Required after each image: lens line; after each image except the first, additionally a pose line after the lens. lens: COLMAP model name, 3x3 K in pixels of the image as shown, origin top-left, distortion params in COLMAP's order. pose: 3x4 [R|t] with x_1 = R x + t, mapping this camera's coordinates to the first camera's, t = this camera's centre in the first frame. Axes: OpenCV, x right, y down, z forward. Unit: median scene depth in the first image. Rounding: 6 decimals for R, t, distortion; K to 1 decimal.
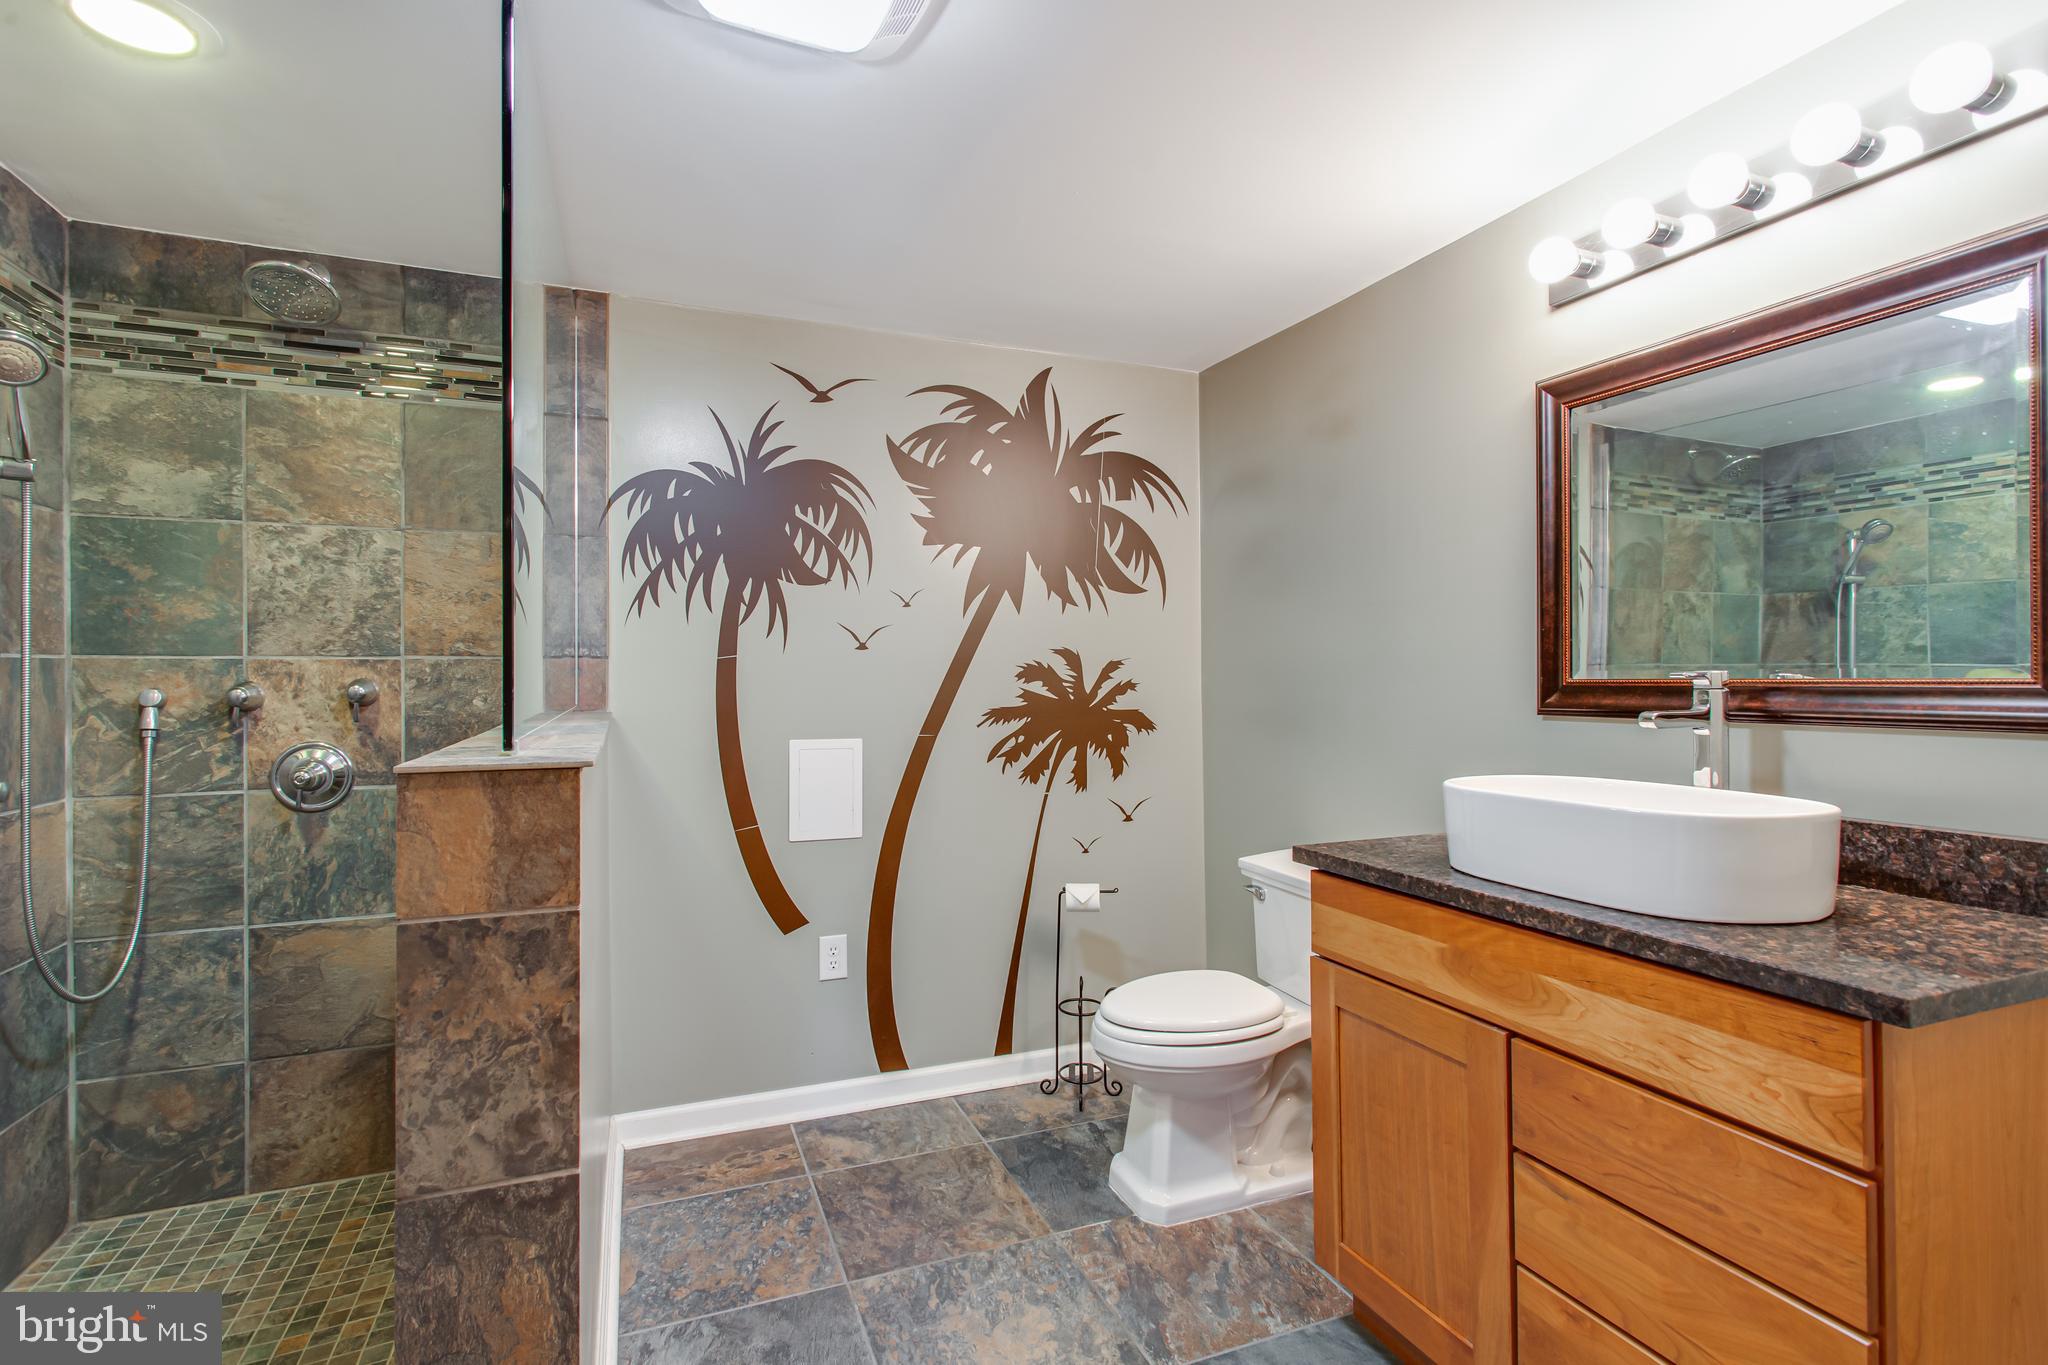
lens RADIAL K [[983.5, 0, 1032.2], [0, 983.5, 673.6], [0, 0, 1]] dist [0.001149, 0.000349]
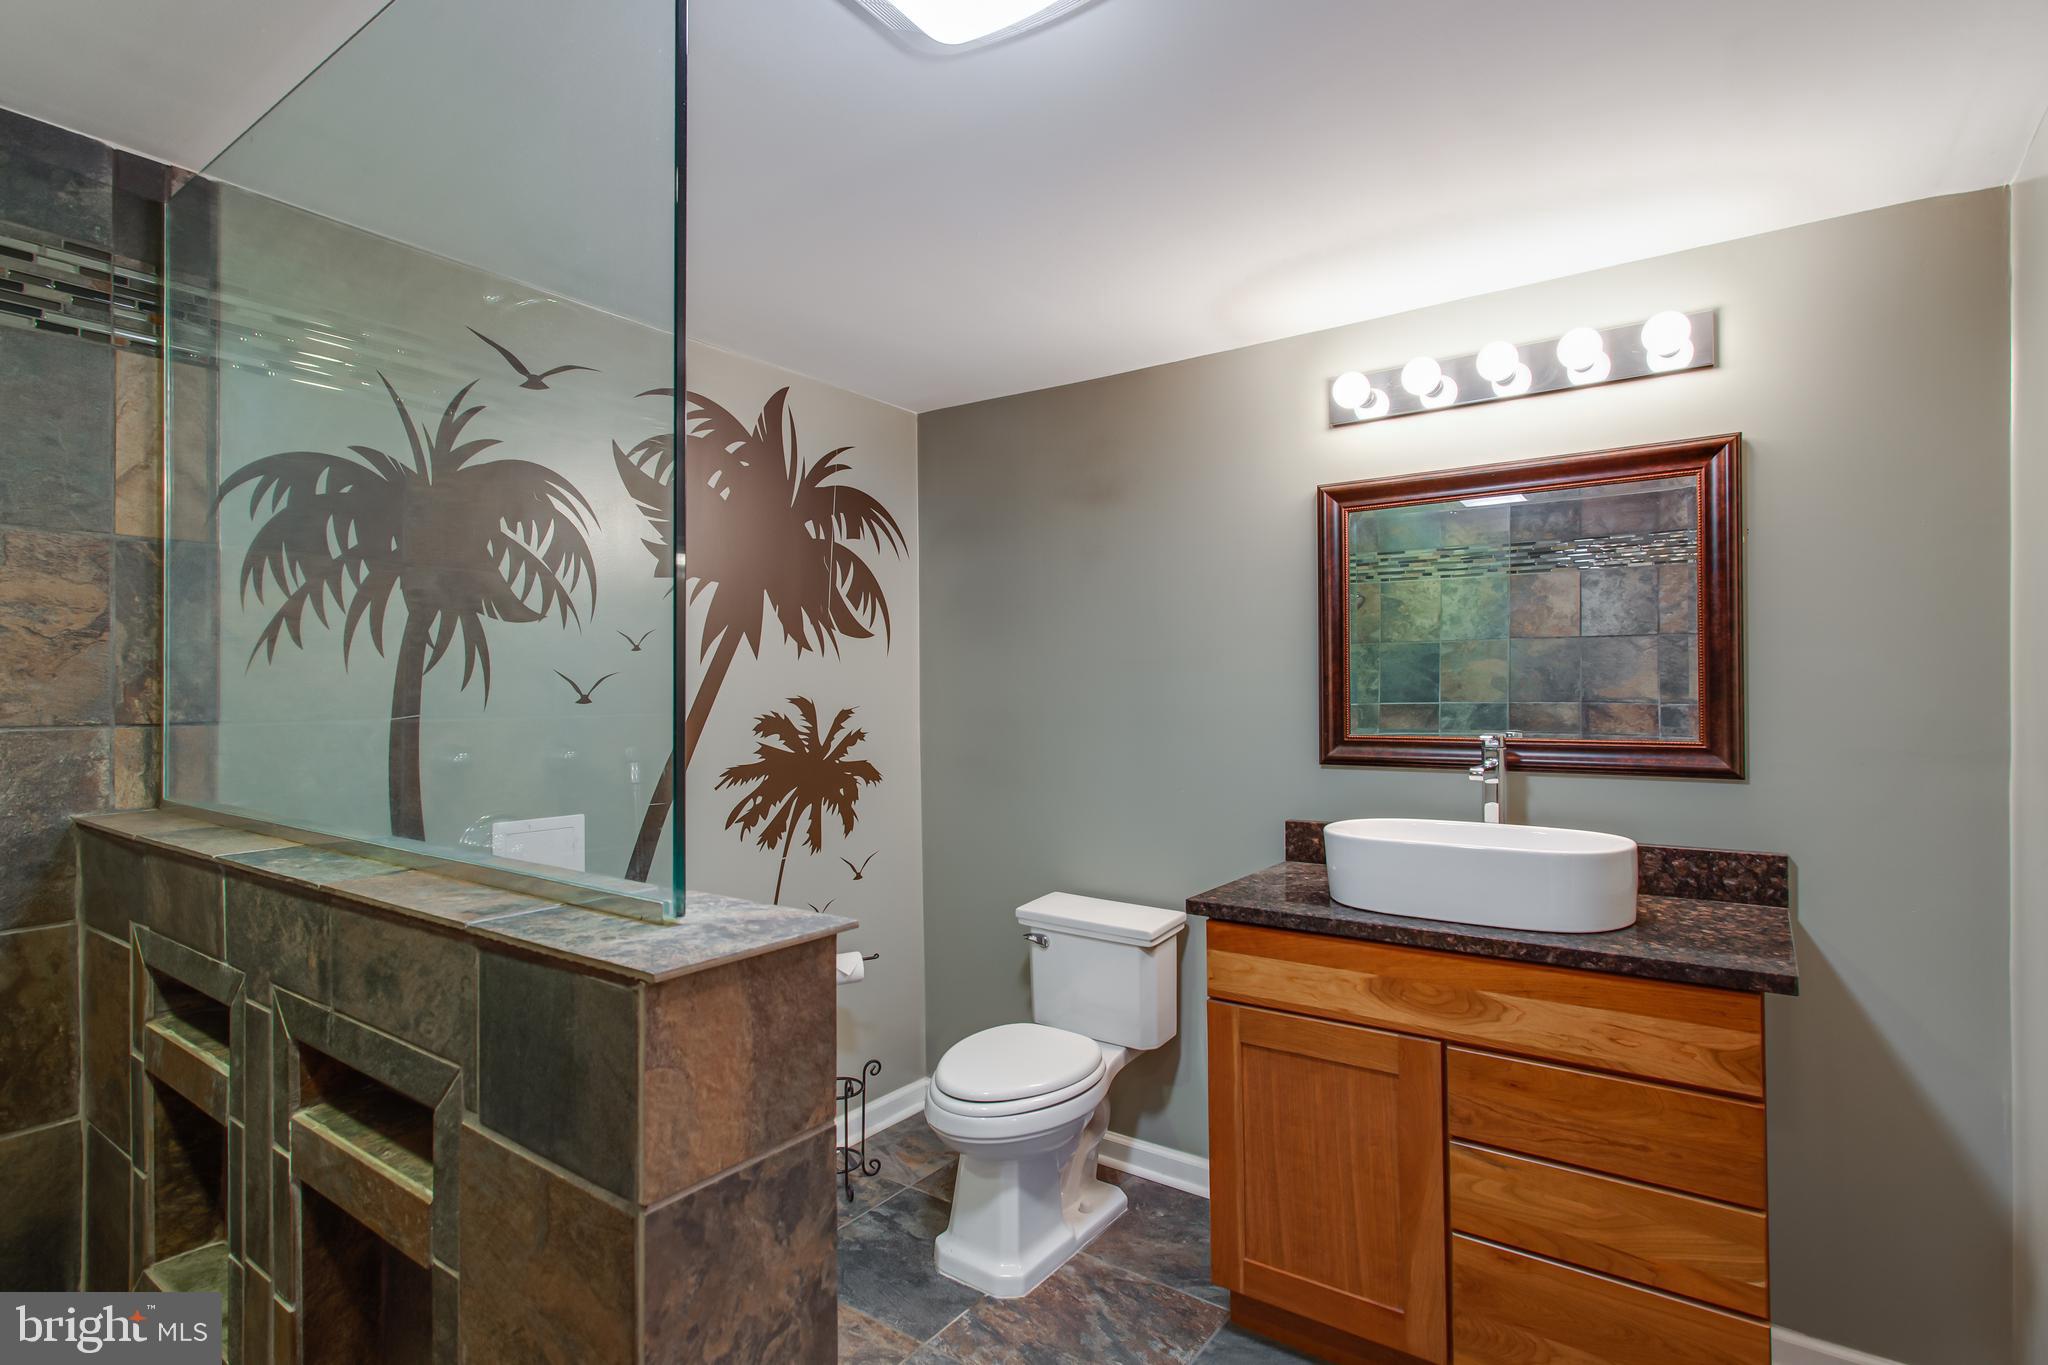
lens RADIAL K [[990.7, 0, 1034.9], [0, 990.7, 685.3], [0, 0, 1]] dist [0.002914, 0.000398]
pose [[0.845467, 0.000598, 0.534027, -0.398480], [0.002076, 0.999988, -0.004406, -0.046876], [-0.534024, 0.004834, 0.845456, 0.157049]]
